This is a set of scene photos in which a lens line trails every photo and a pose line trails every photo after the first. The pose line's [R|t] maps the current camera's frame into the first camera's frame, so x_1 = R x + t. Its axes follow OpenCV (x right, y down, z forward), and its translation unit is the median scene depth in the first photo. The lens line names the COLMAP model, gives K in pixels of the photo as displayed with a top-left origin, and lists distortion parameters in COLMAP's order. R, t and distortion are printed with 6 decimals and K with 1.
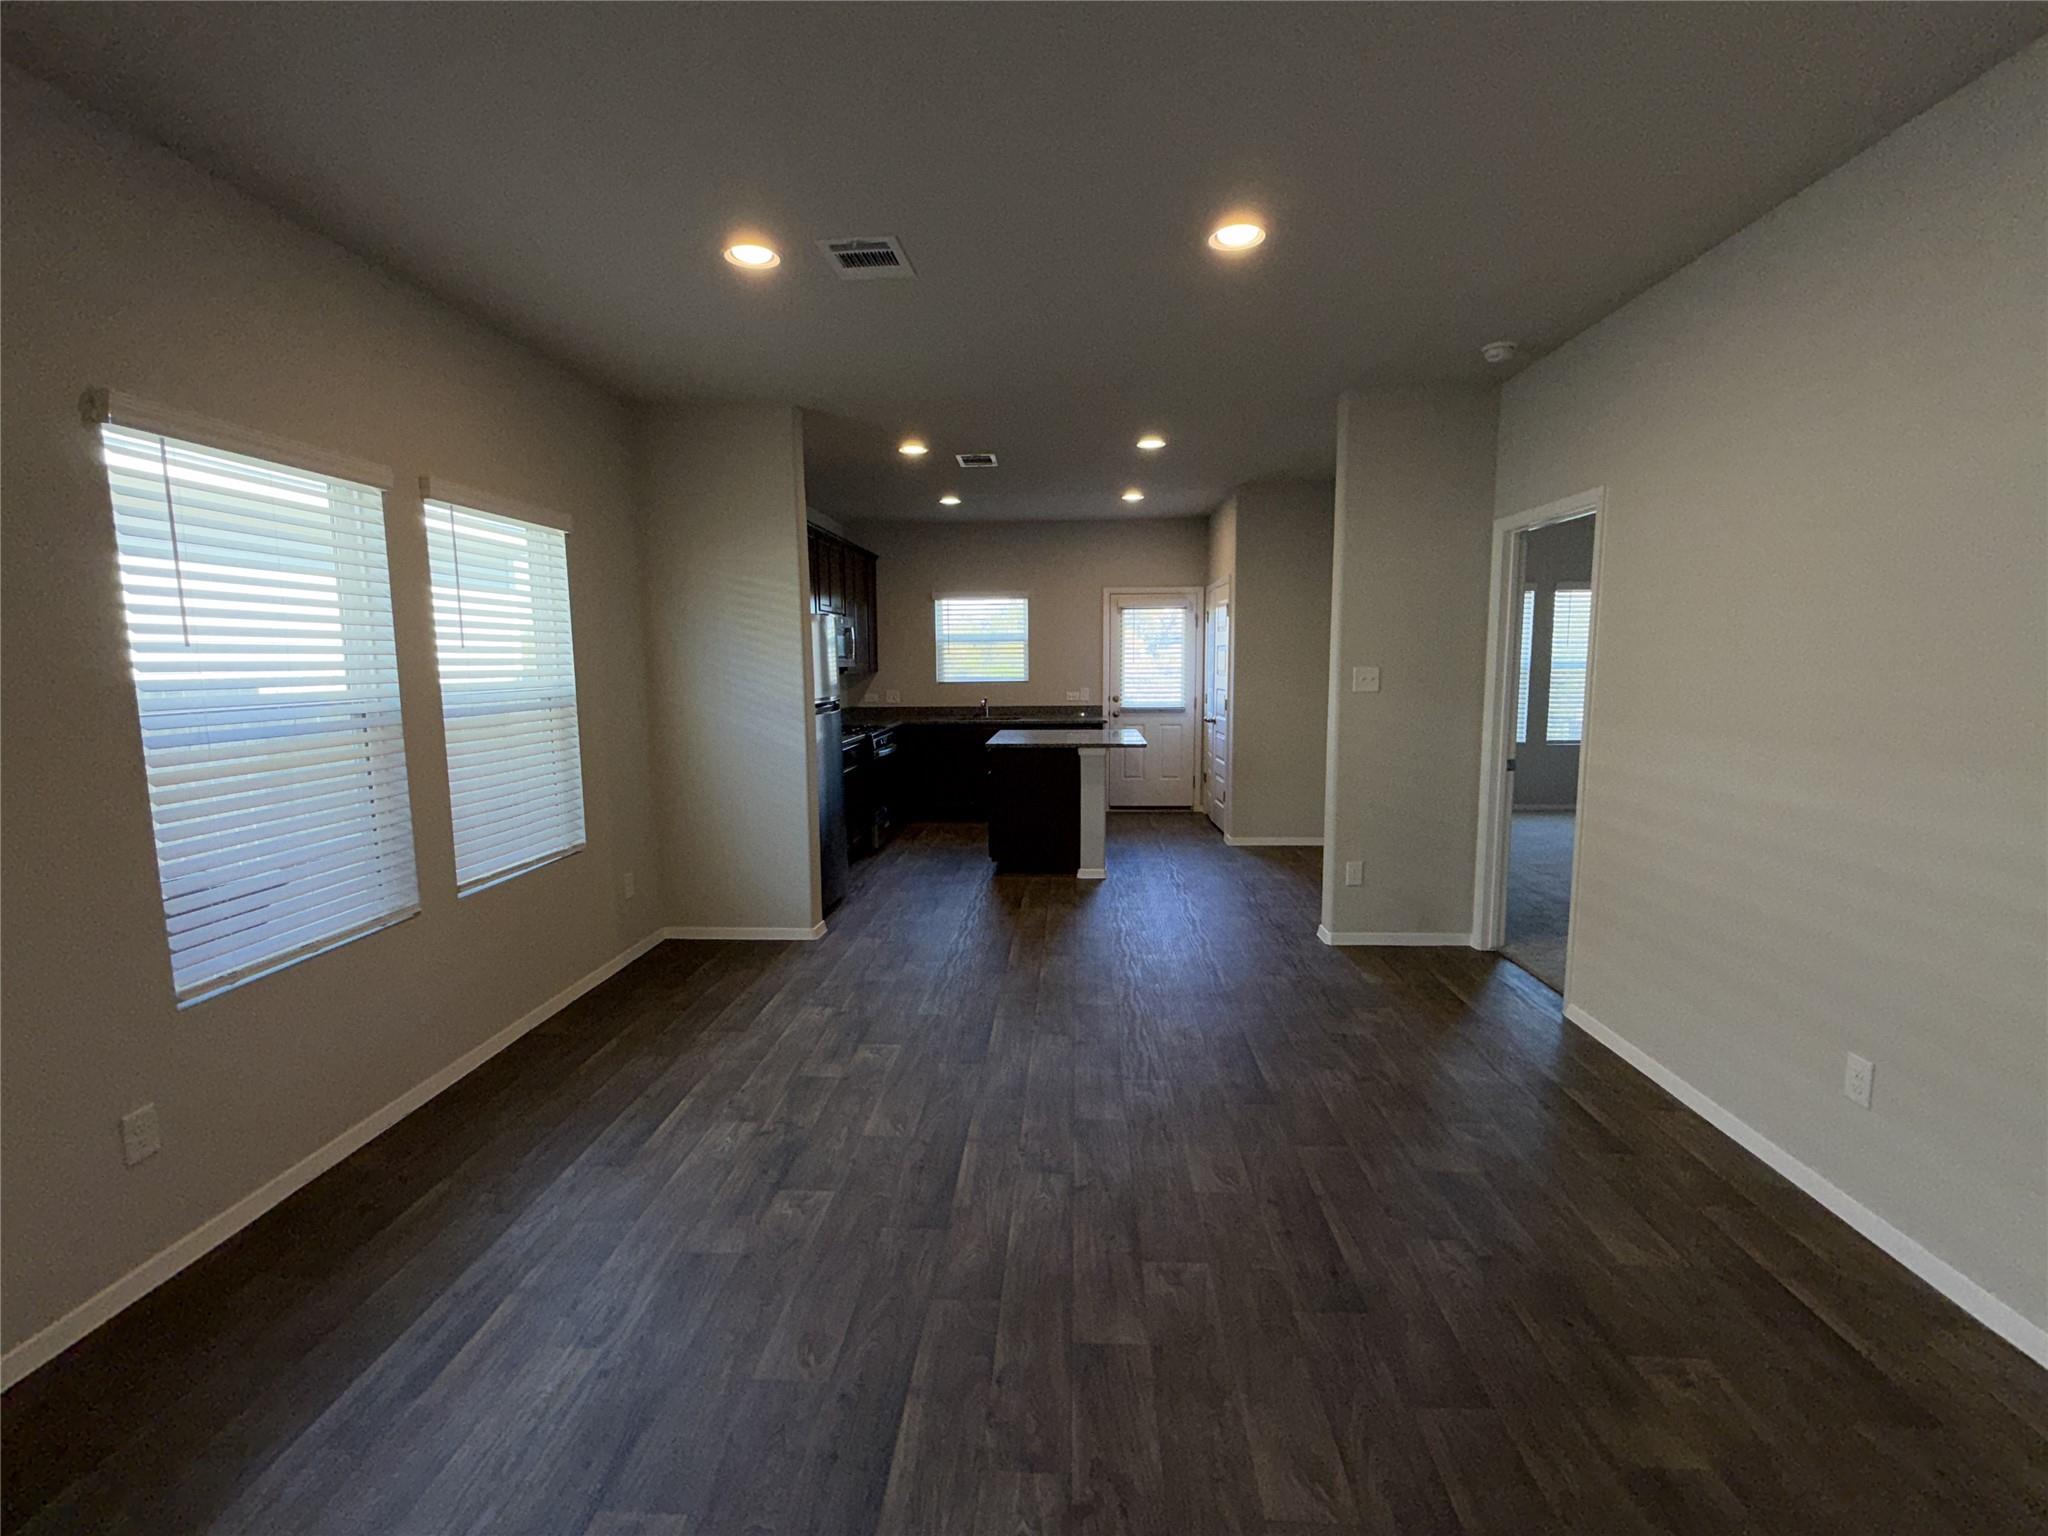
lens RADIAL K [[931.0, 0, 1022.7], [0, 931.0, 775.5], [0, 0, 1]] dist [-0.001376, 0.000809]
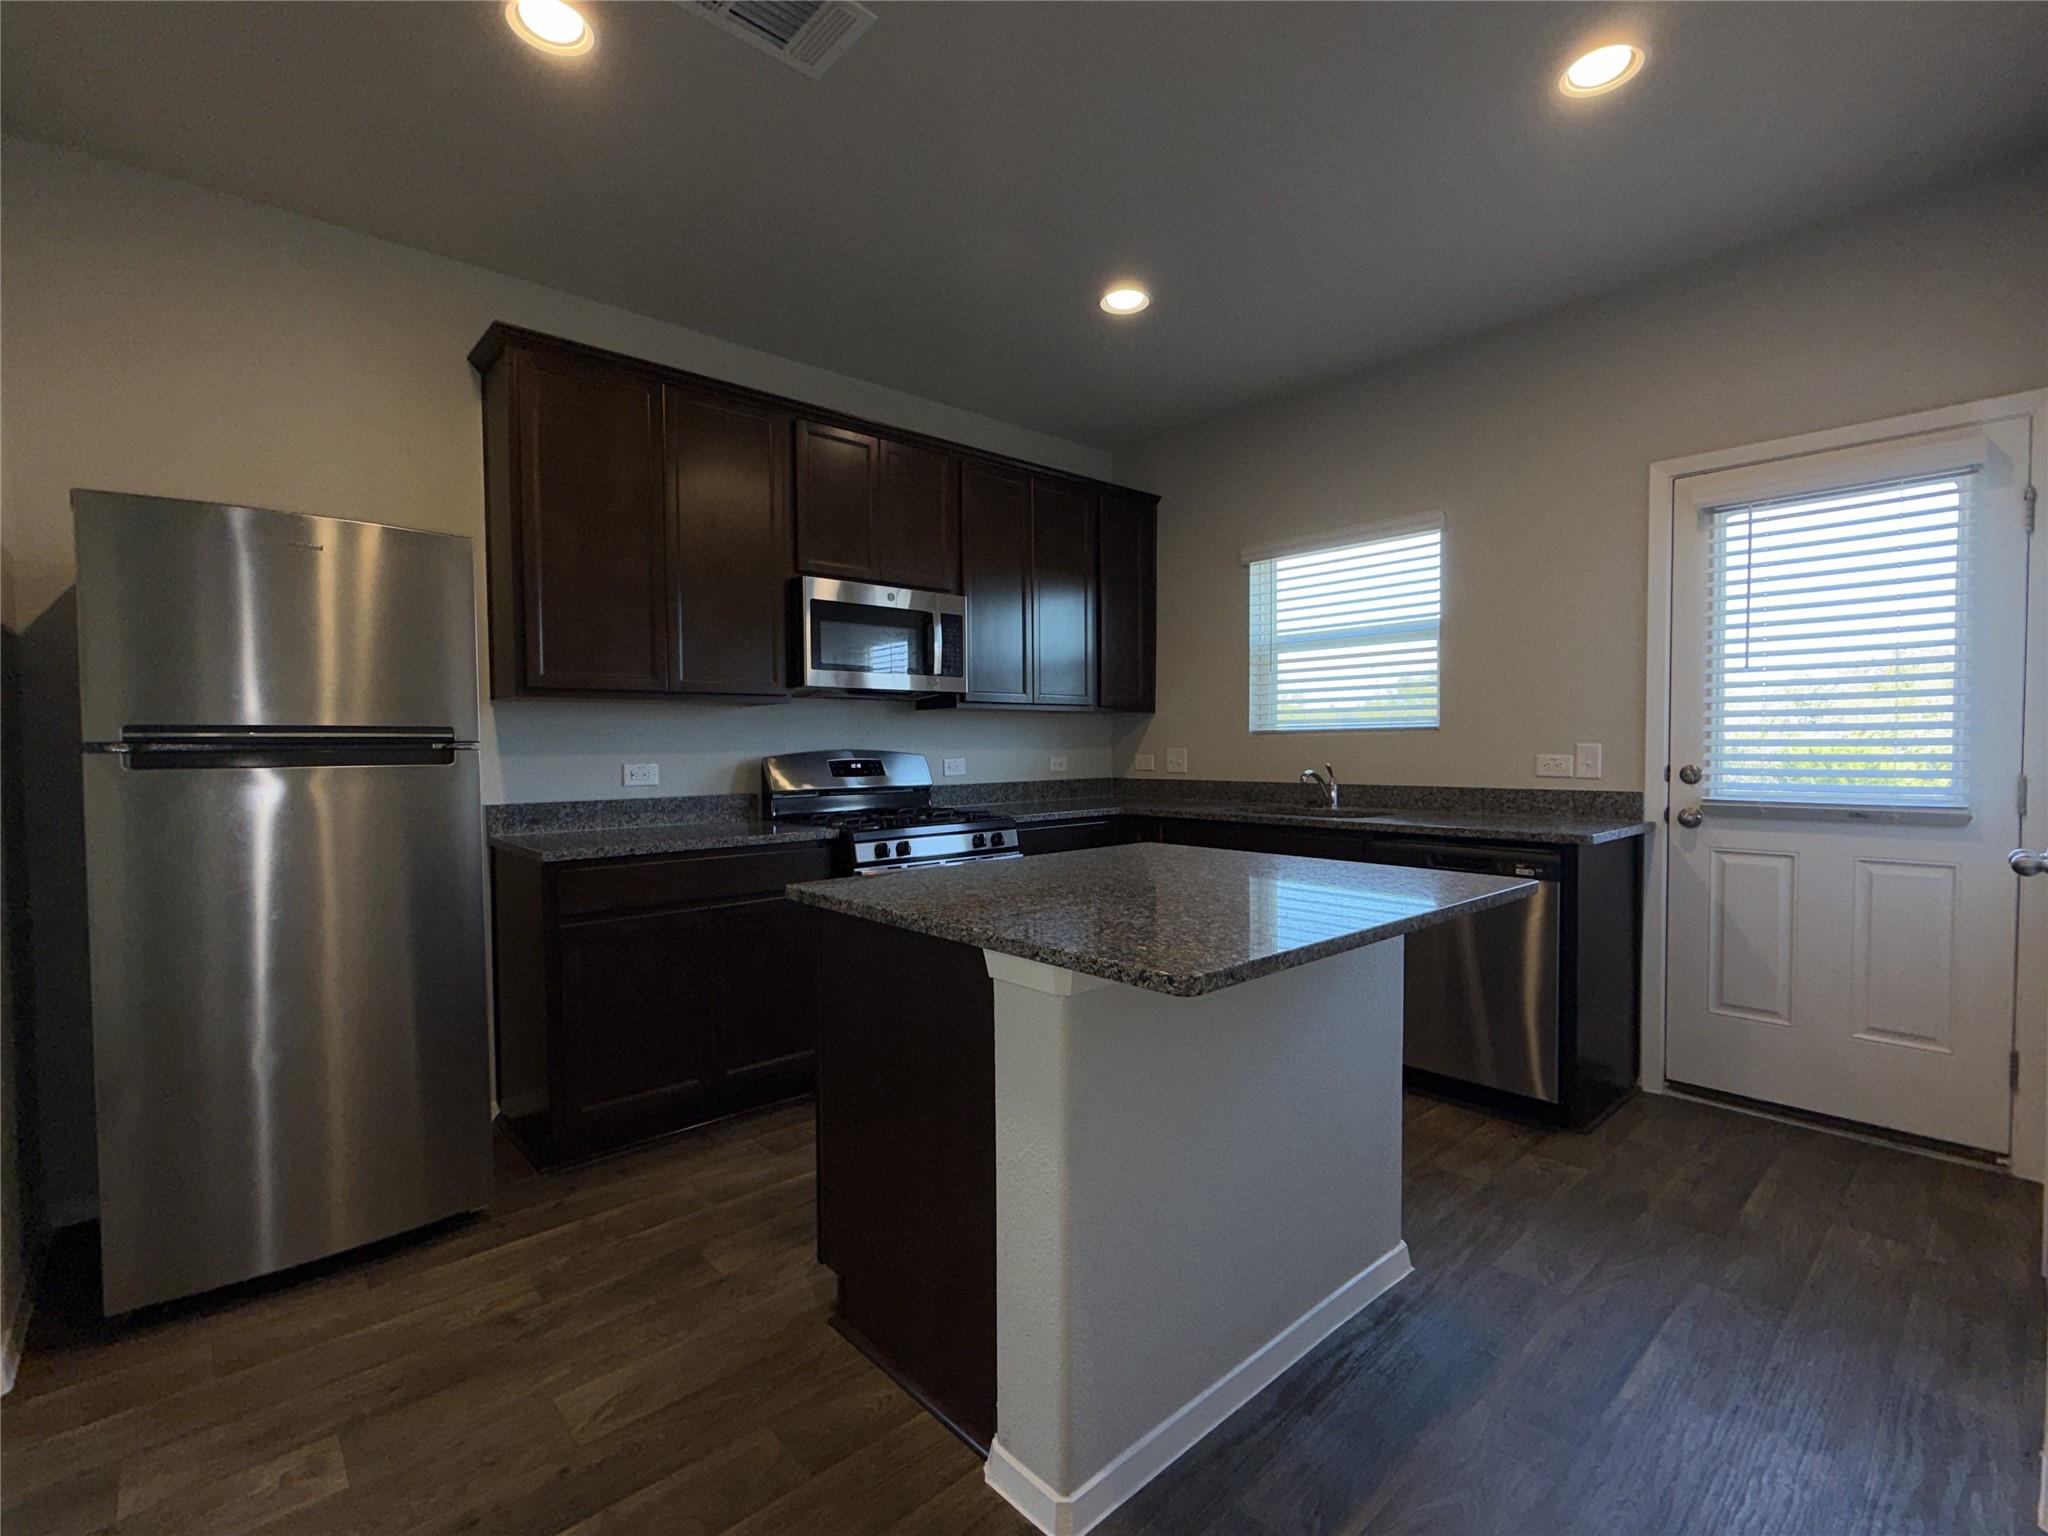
lens RADIAL K [[931.0, 0, 1026.9], [0, 931.0, 770.4], [0, 0, 1]] dist [-0.001376, 0.000809]
pose [[0.710980, 0.022429, -0.702854, 0.175477], [-0.084377, 0.994991, -0.053601, -0.046366], [0.698132, 0.097414, 0.709311, 0.607891]]
